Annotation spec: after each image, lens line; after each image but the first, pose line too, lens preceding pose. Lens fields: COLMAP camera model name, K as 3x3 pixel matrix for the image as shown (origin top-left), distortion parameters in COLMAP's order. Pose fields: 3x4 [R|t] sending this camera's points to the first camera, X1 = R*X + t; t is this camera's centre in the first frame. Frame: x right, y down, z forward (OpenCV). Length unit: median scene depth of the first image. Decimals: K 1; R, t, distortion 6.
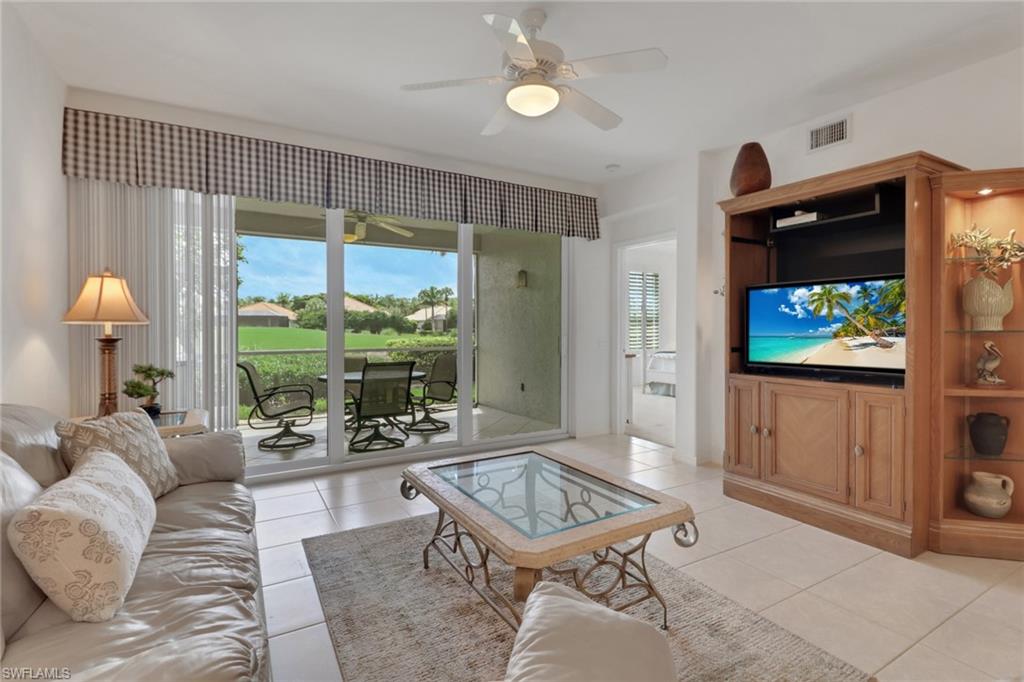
lens RADIAL K [[486.8, 0, 508.7], [0, 486.8, 327.4], [0, 0, 1]] dist [0.011844, -0.000306]
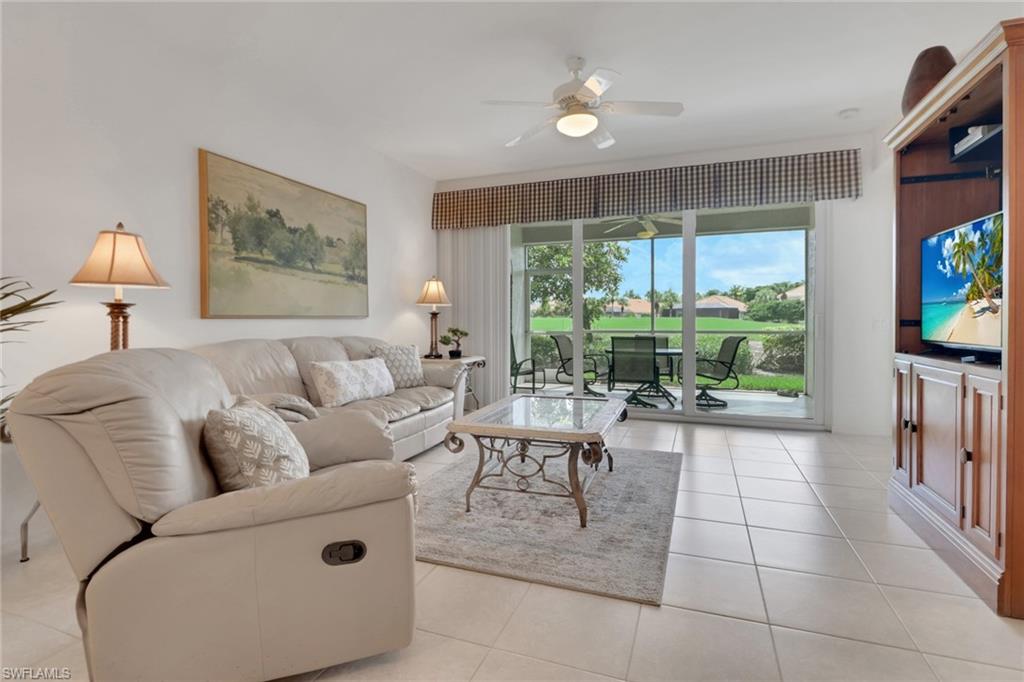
lens RADIAL K [[480.3, 0, 517.7], [0, 480.3, 332.9], [0, 0, 1]] dist [0.002867, -0.000221]
pose [[0.637438, 0.020581, -0.770227, 0.760339], [0.000380, 0.999635, 0.027025, 0.045101], [0.770501, -0.017519, 0.637197, 0.039892]]
